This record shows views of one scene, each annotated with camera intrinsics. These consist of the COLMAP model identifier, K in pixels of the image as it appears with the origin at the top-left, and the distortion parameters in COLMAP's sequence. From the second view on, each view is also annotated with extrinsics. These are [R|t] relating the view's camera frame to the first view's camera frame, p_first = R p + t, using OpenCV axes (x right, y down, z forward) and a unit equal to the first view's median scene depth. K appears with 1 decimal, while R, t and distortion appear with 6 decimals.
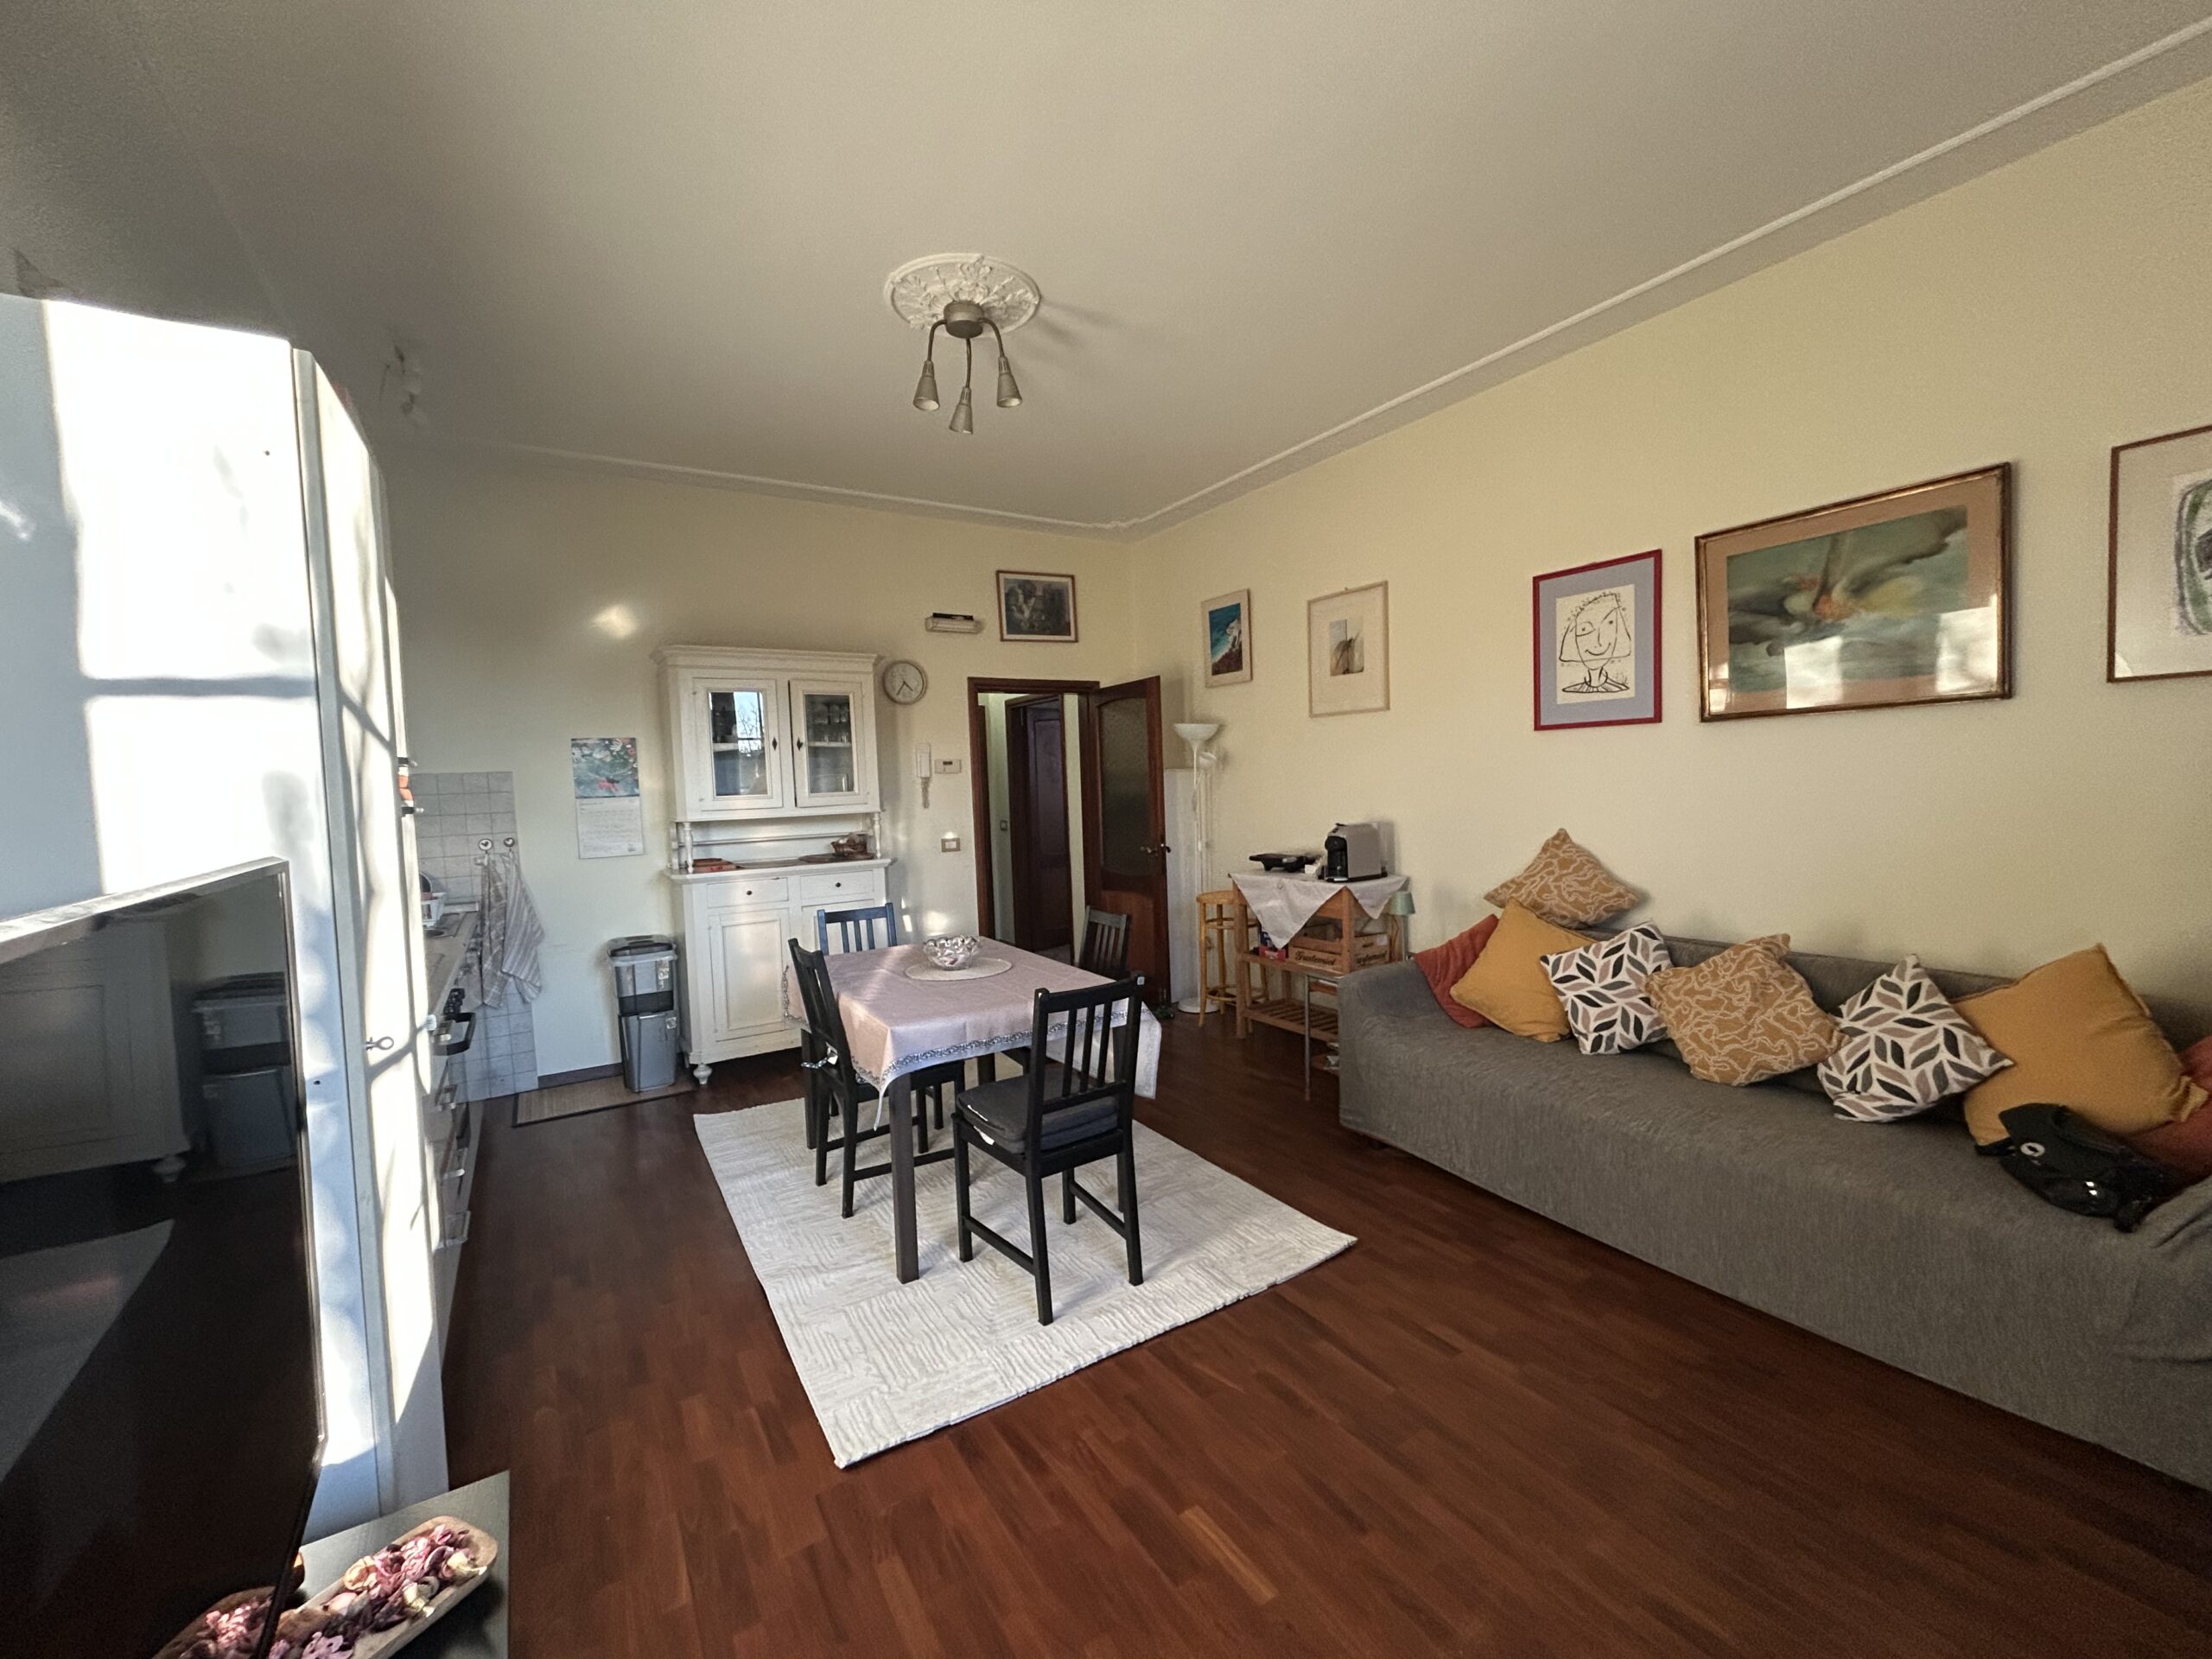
lens RADIAL K [[891.4, 0, 1098.4], [0, 891.4, 830.4], [0, 0, 1]] dist [0.000328, 0.000053]
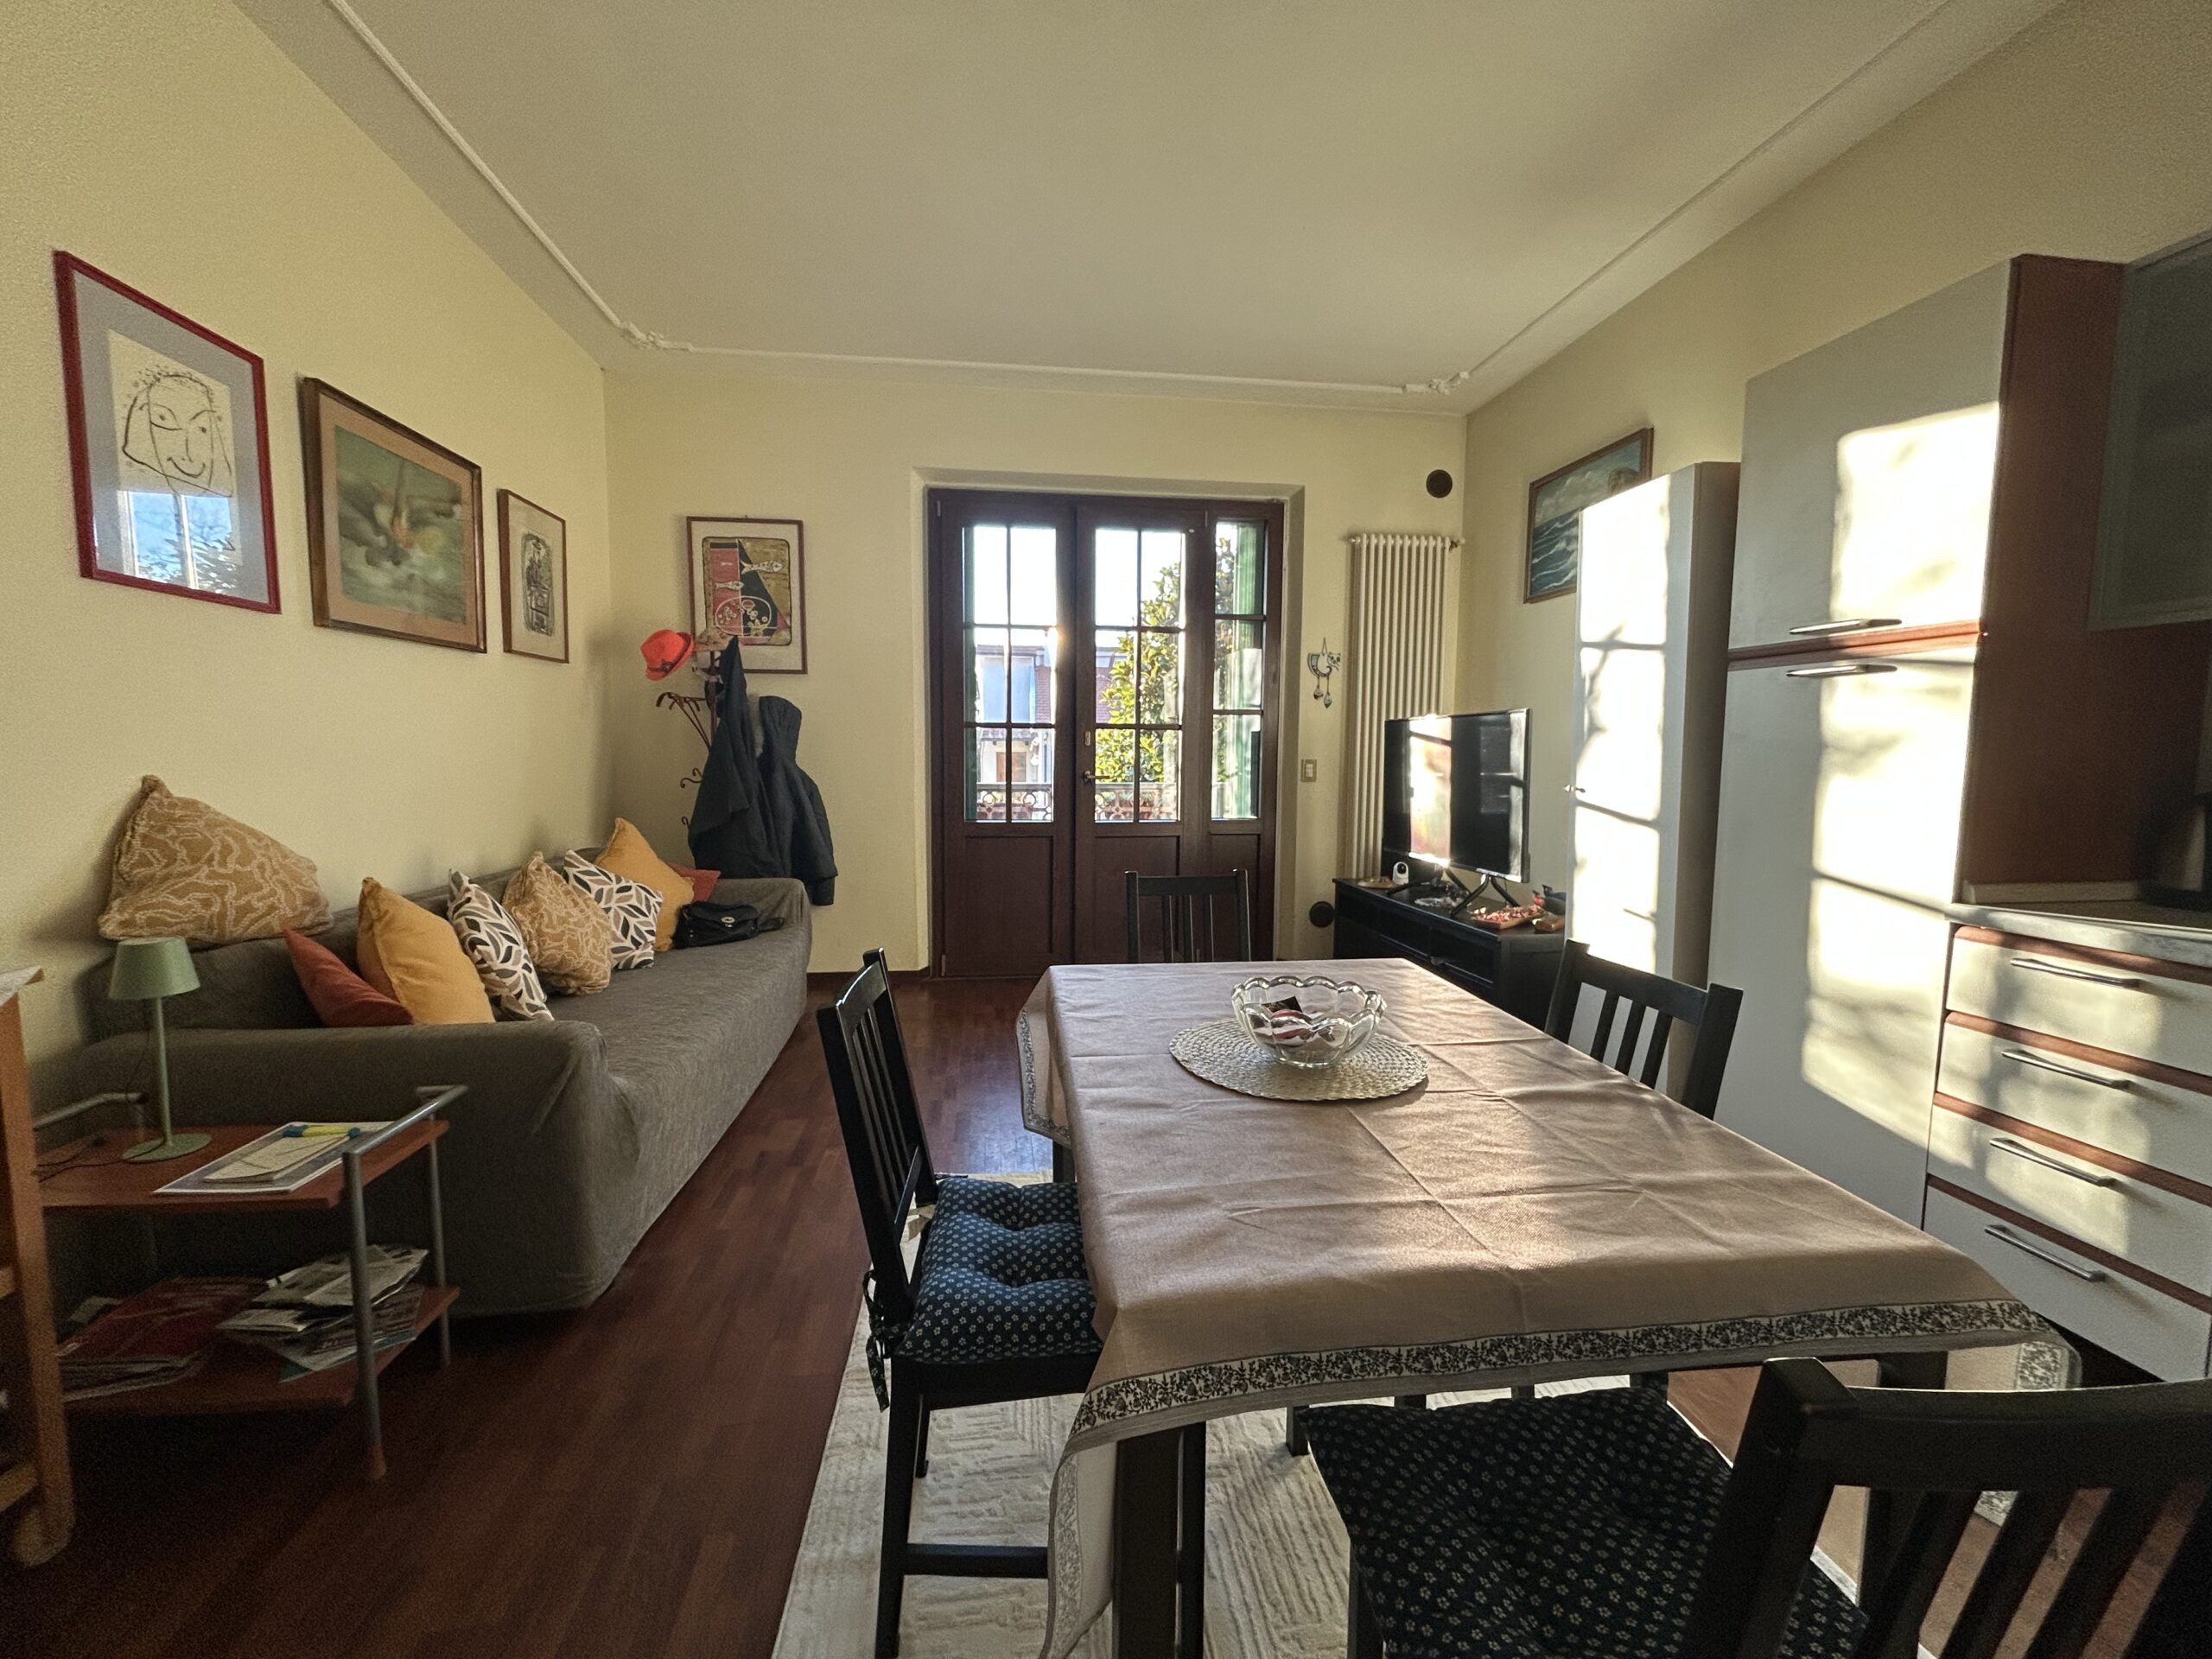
lens RADIAL K [[894.8, 0, 1099.6], [0, 894.8, 829.3], [0, 0, 1]] dist [-0.000043, 0.000084]
pose [[-0.906610, -0.004405, 0.421946, -0.281772], [0.052433, 0.991020, 0.123006, -0.009272], [-0.418699, 0.133642, -0.898238, 1.599850]]
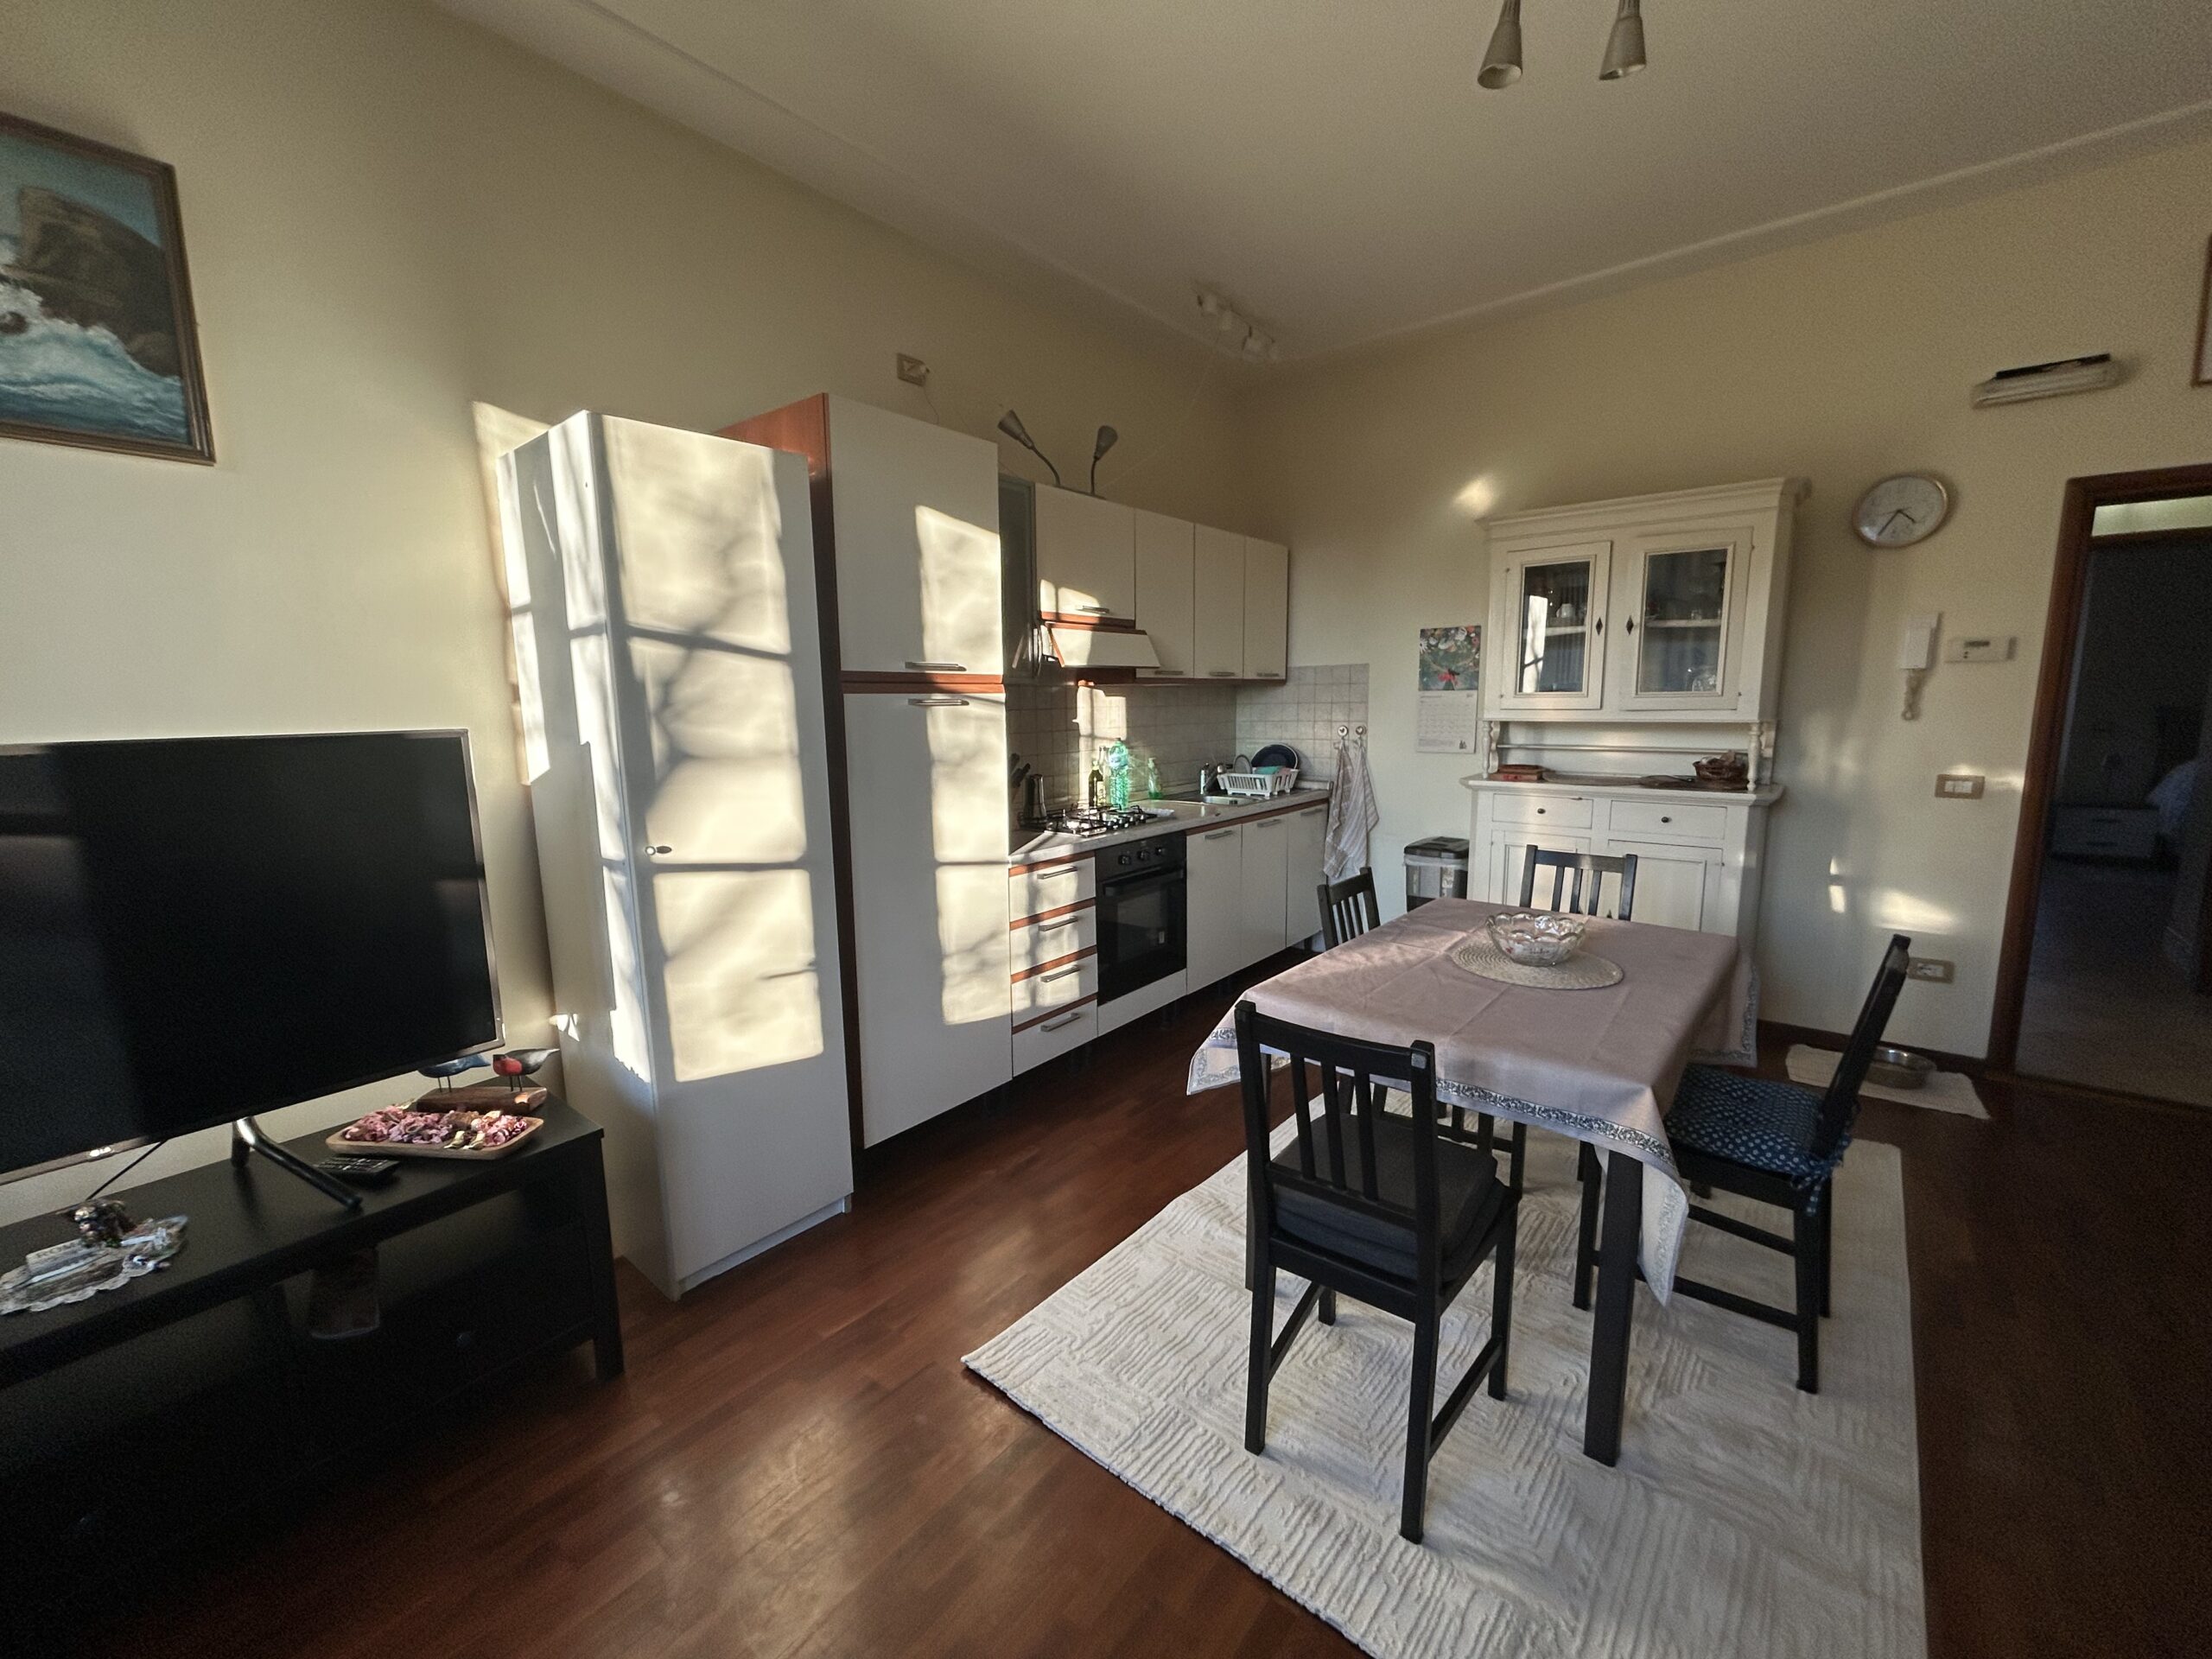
lens RADIAL K [[891.4, 0, 1098.4], [0, 891.4, 830.4], [0, 0, 1]] dist [0.000328, 0.000053]
pose [[0.308604, 0.174119, -0.935118, 0.406793], [-0.051522, 0.984720, 0.166352, -0.045750], [0.949794, -0.003158, 0.312860, 0.542249]]
